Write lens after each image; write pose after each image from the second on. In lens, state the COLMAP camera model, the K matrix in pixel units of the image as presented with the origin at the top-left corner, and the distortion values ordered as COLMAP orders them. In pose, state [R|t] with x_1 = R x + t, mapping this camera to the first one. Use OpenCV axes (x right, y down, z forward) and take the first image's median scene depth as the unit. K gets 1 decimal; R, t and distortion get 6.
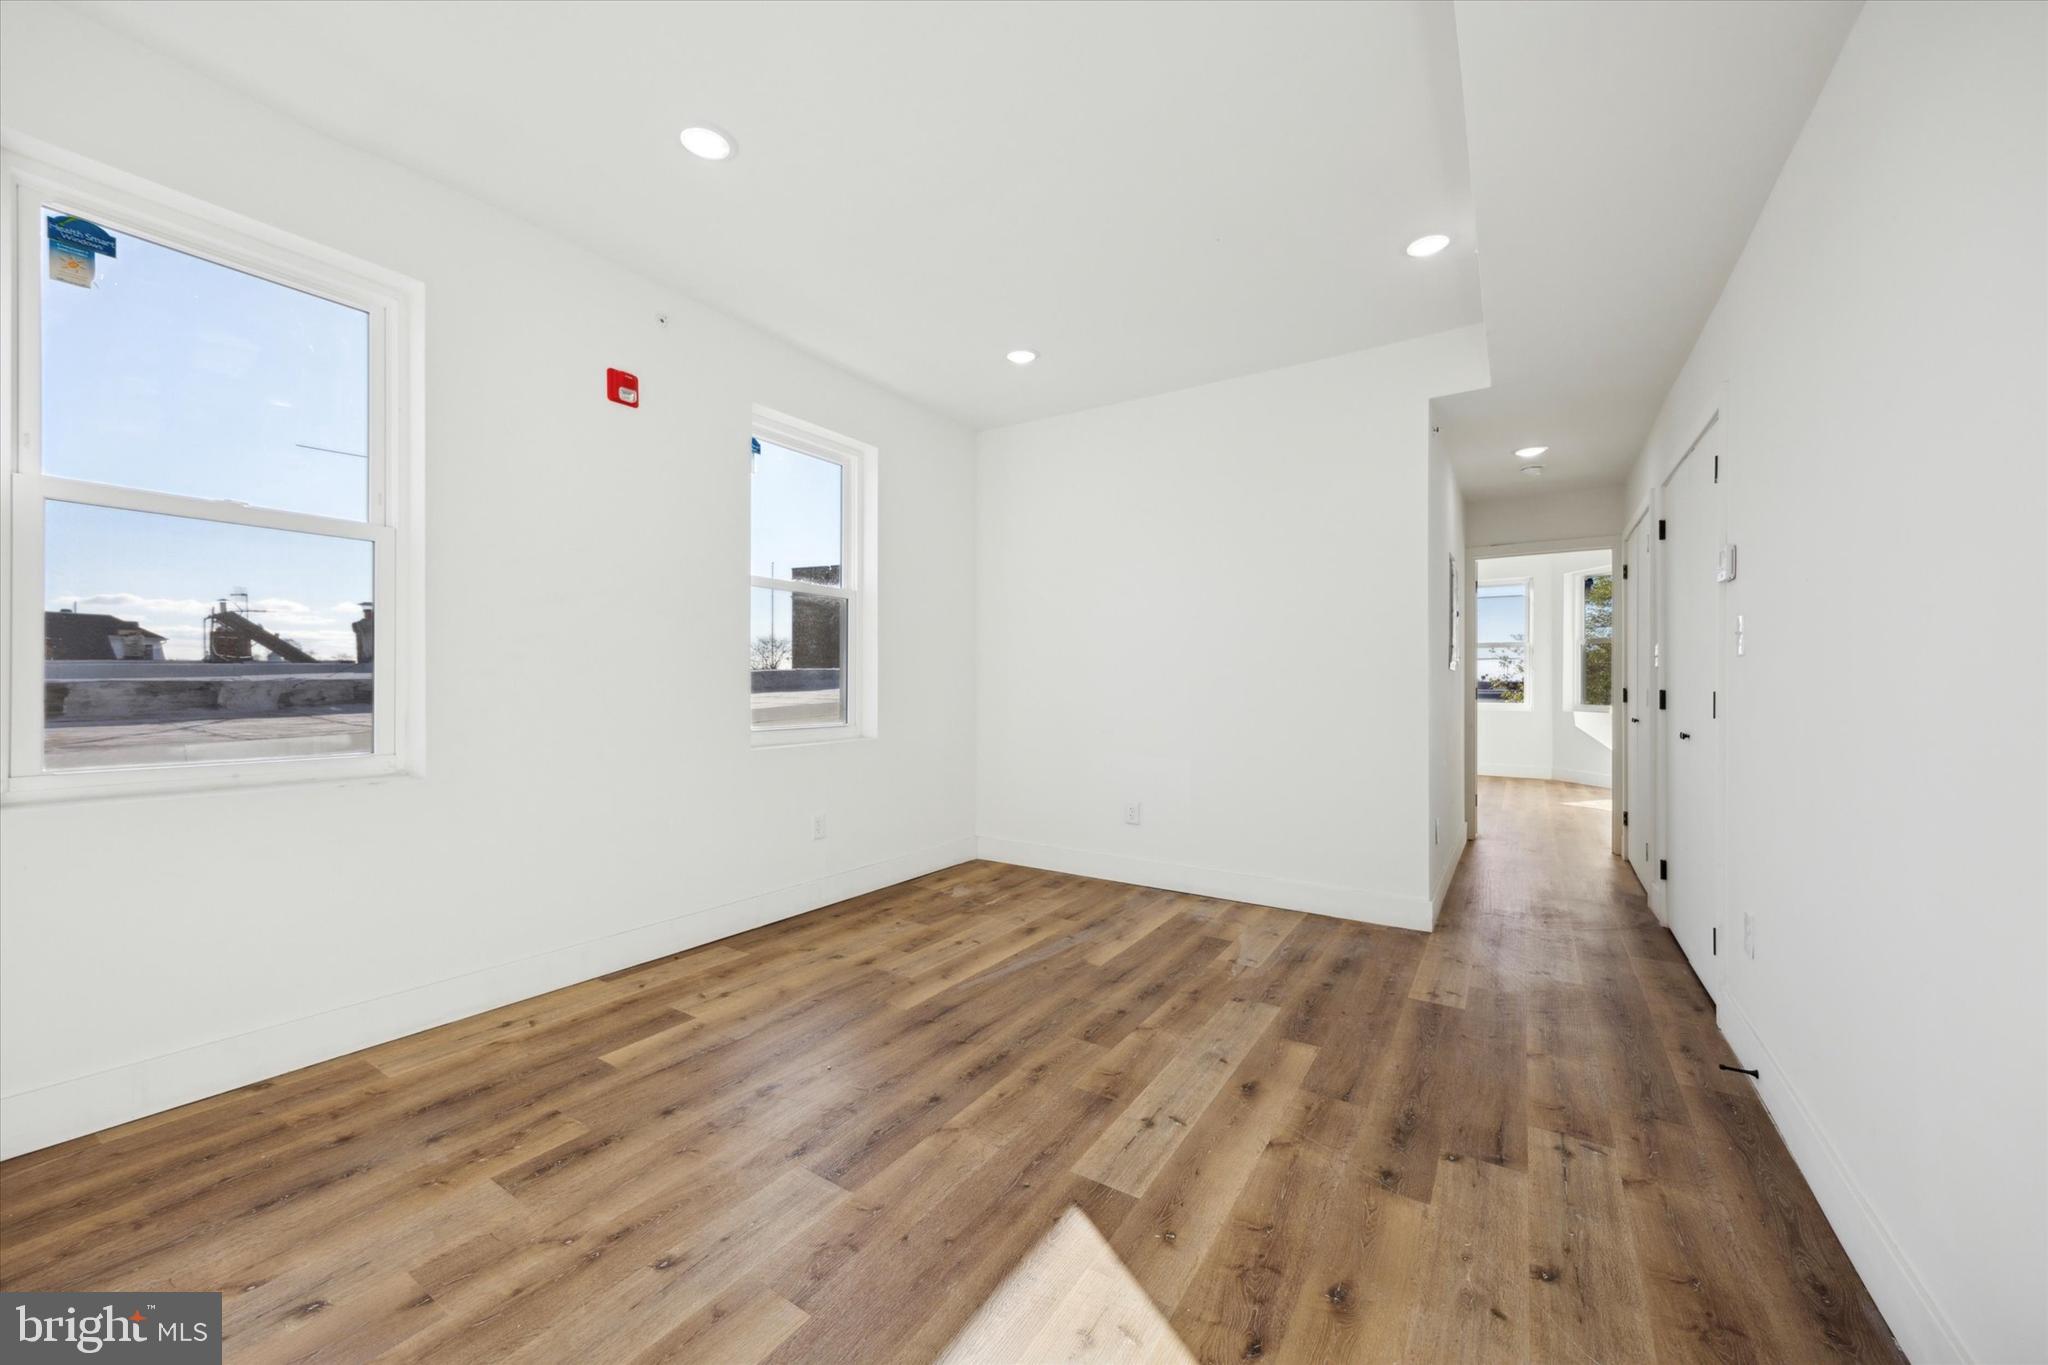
lens RADIAL K [[758.0, 0, 1015.6], [0, 758.0, 683.0], [0, 0, 1]] dist [-0.000124, 0.000004]
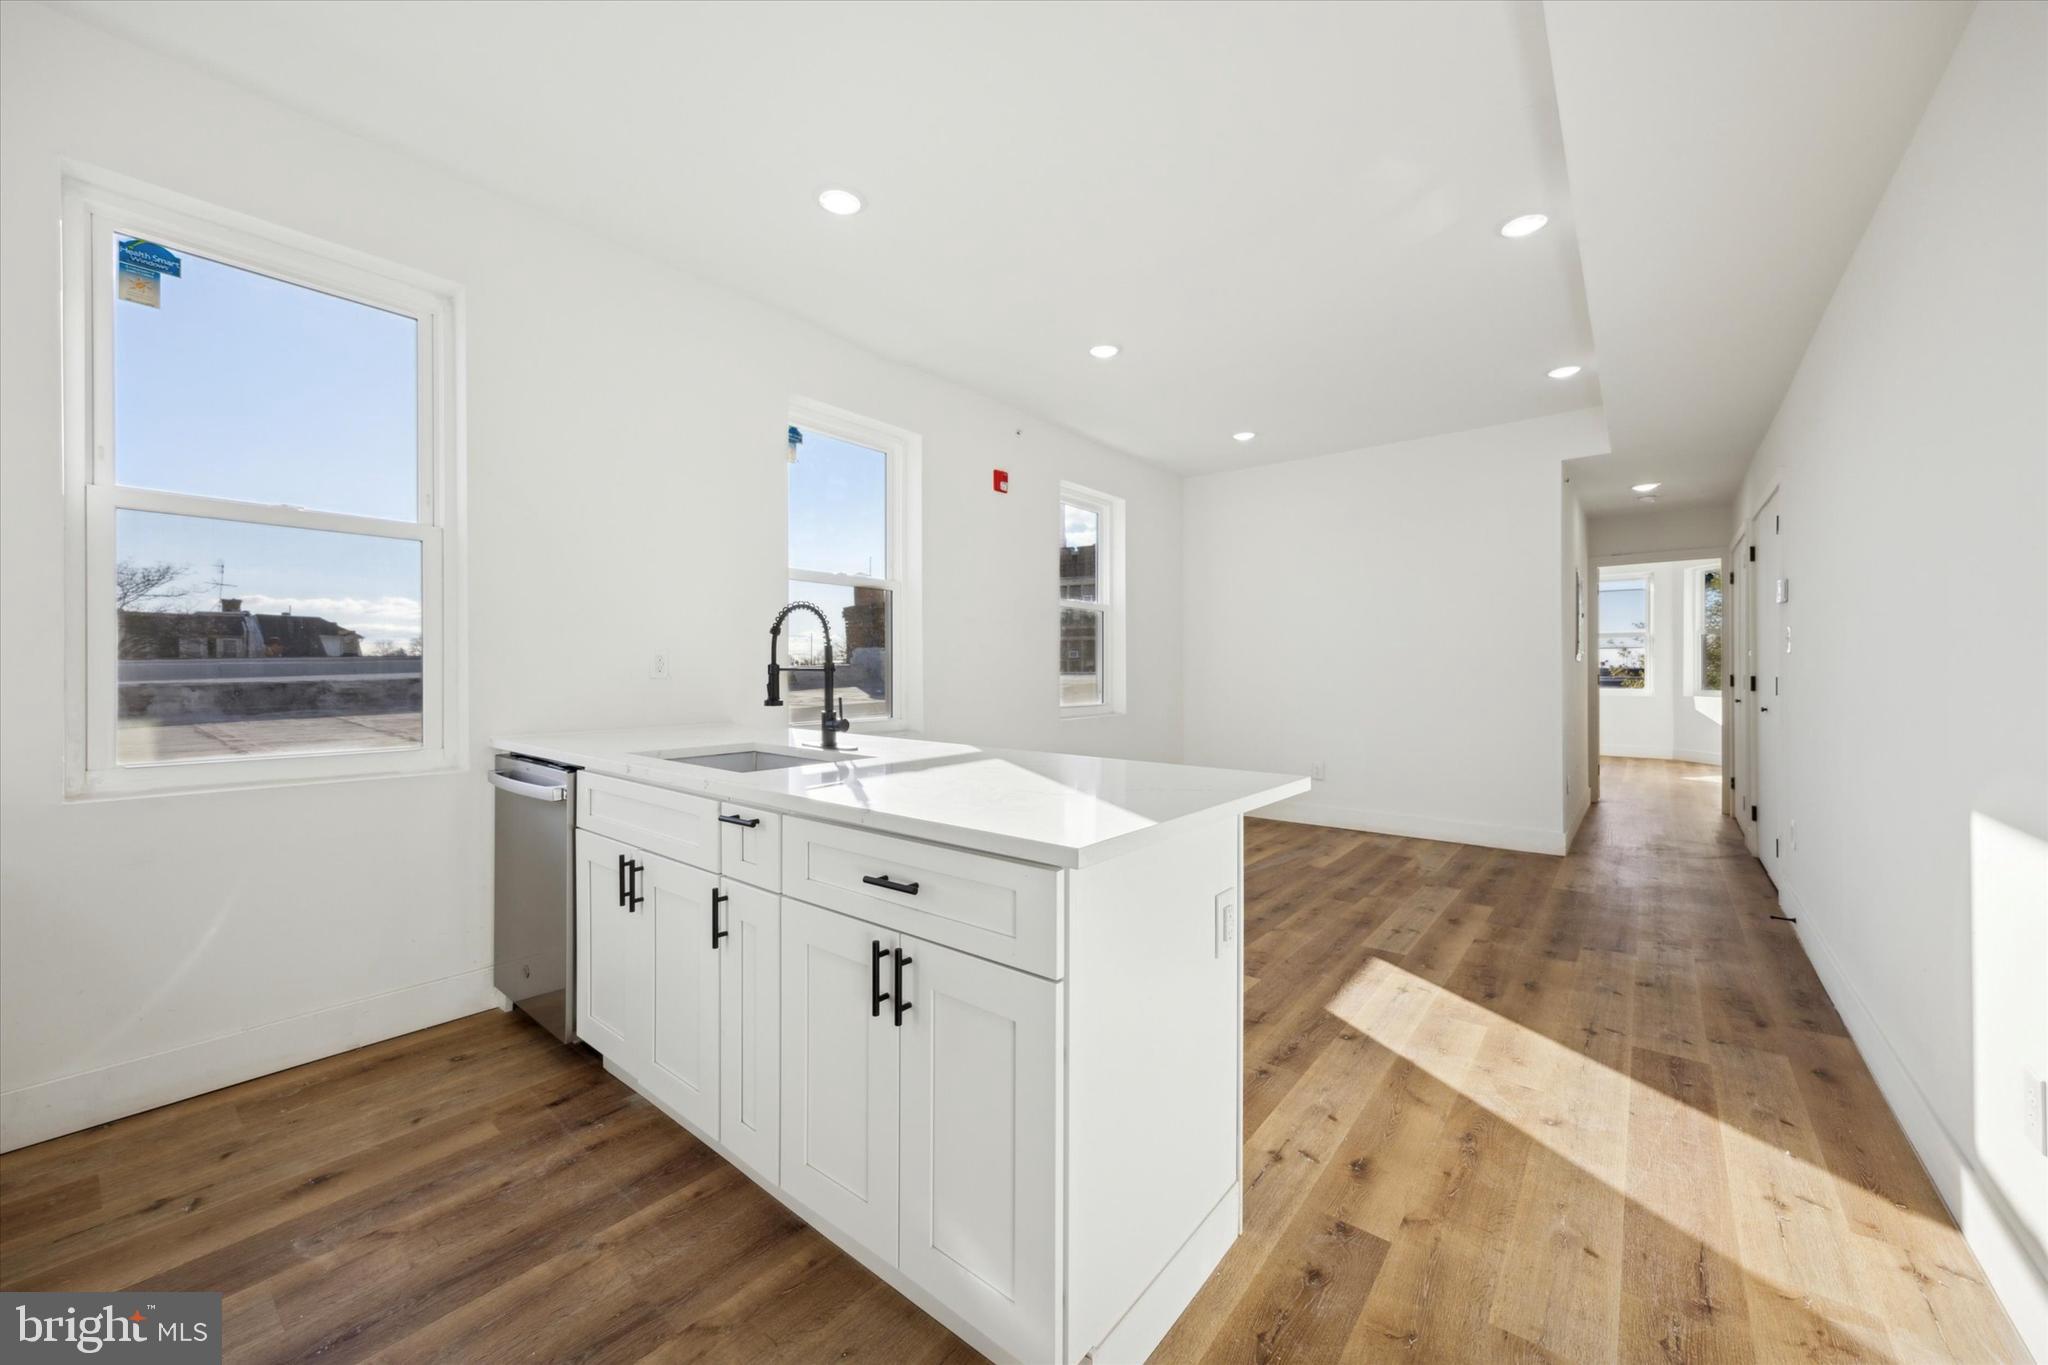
lens RADIAL K [[762.1, 0, 1014.2], [0, 762.1, 674.1], [0, 0, 1]] dist [0.000128, 0.000068]
pose [[0.994526, -0.004569, -0.104391, -0.297590], [0.004862, 0.999985, 0.002549, -0.003764], [0.104377, -0.003043, 0.994533, -0.473072]]
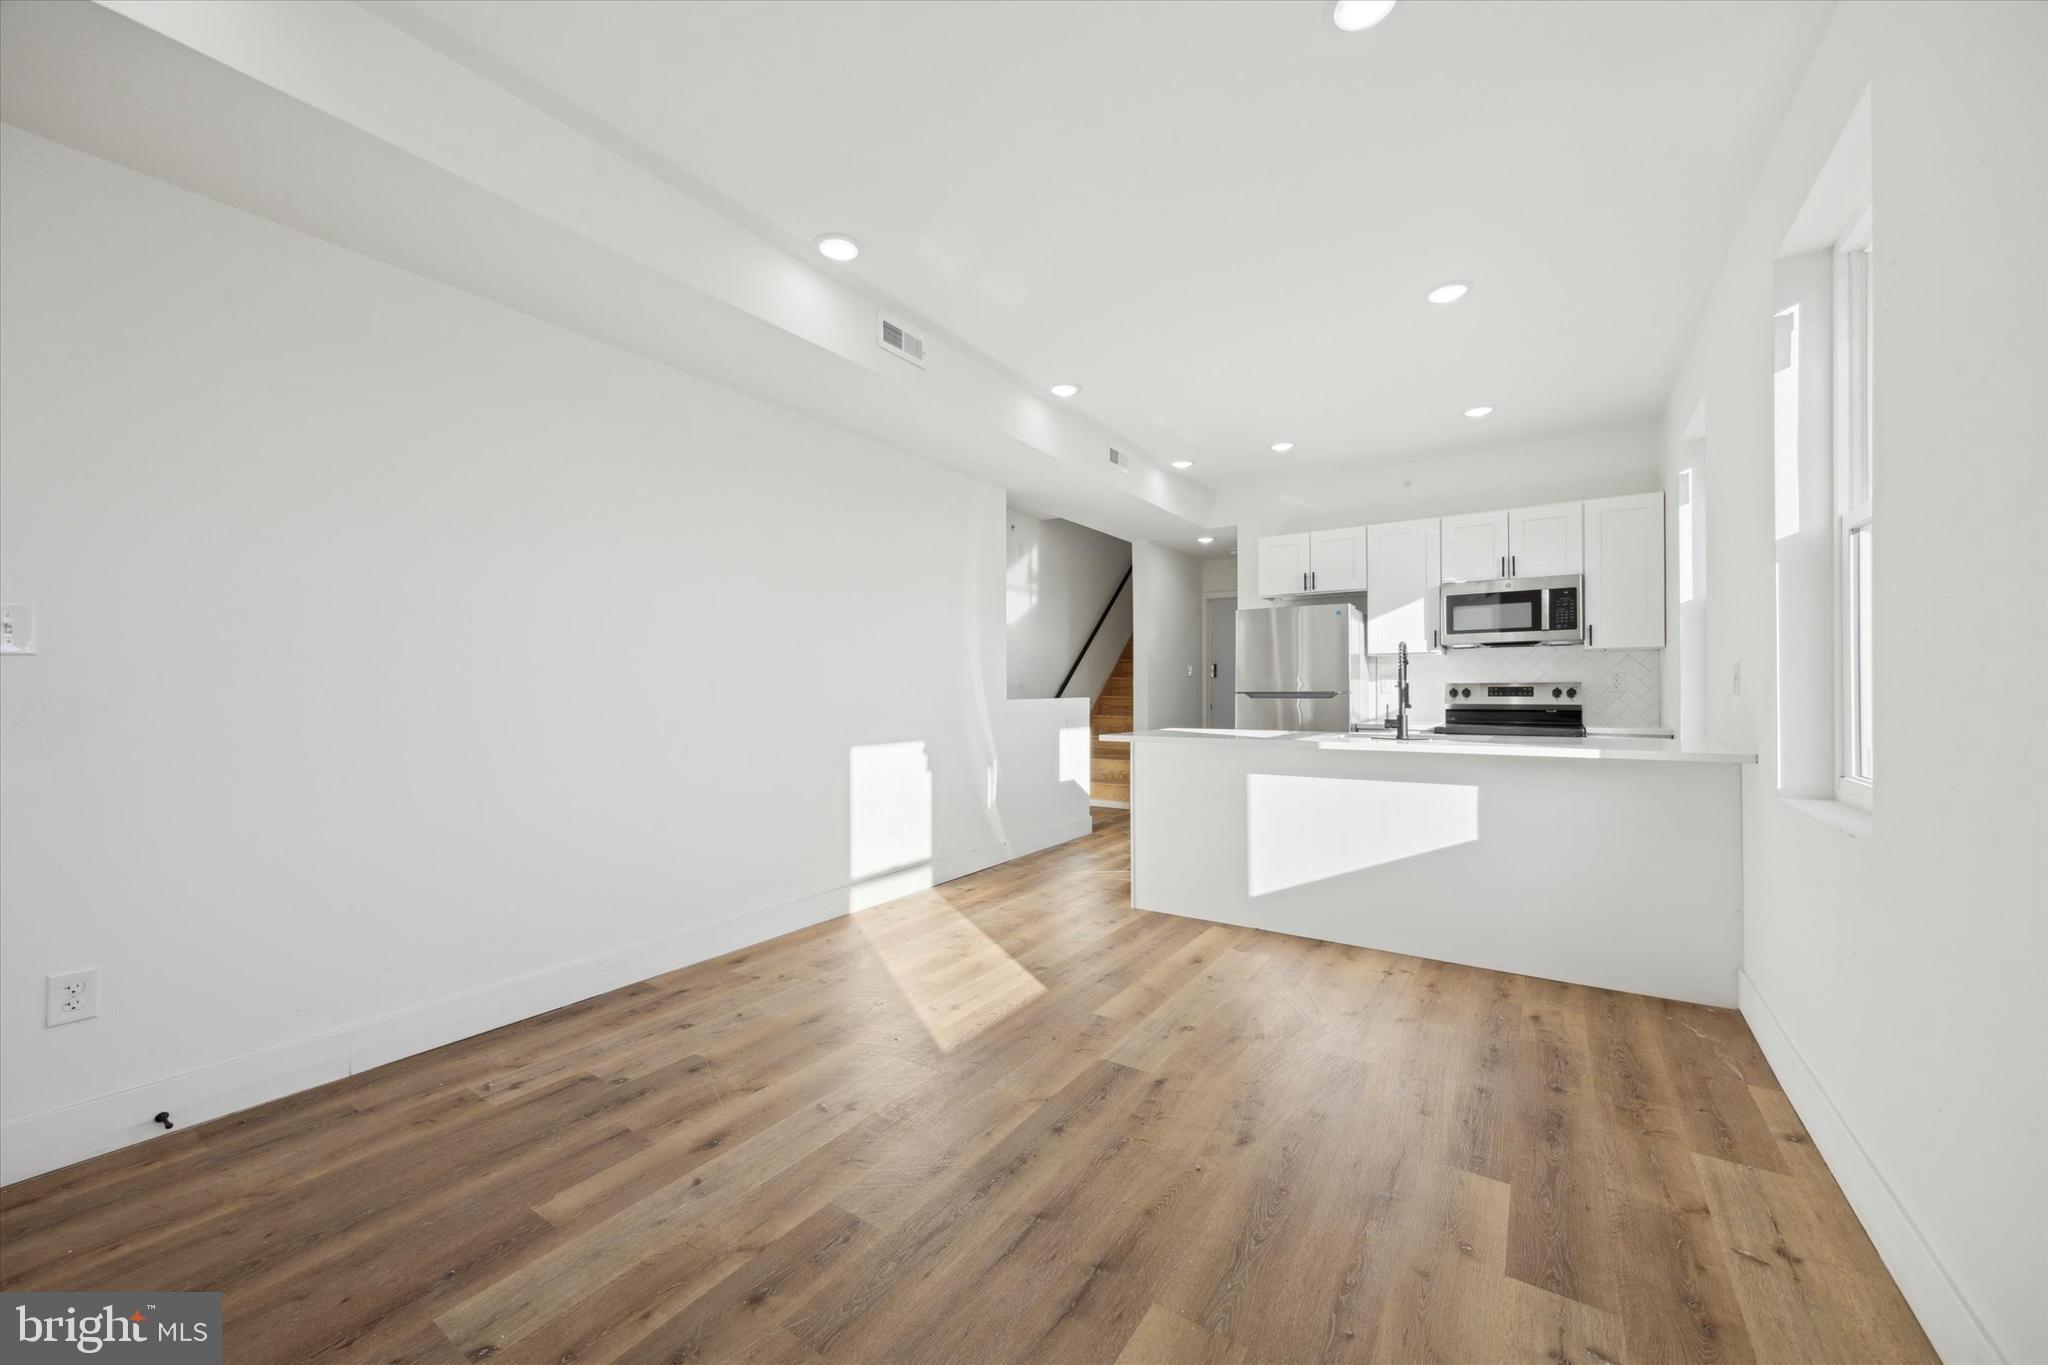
lens RADIAL K [[758.0, 0, 1015.6], [0, 758.0, 683.0], [0, 0, 1]] dist [-0.000124, 0.000004]
pose [[-0.999809, -0.003284, 0.019287, -0.043564], [-0.003310, 0.999994, -0.001313, -0.006662], [-0.019283, -0.001376, -0.999813, 1.223408]]
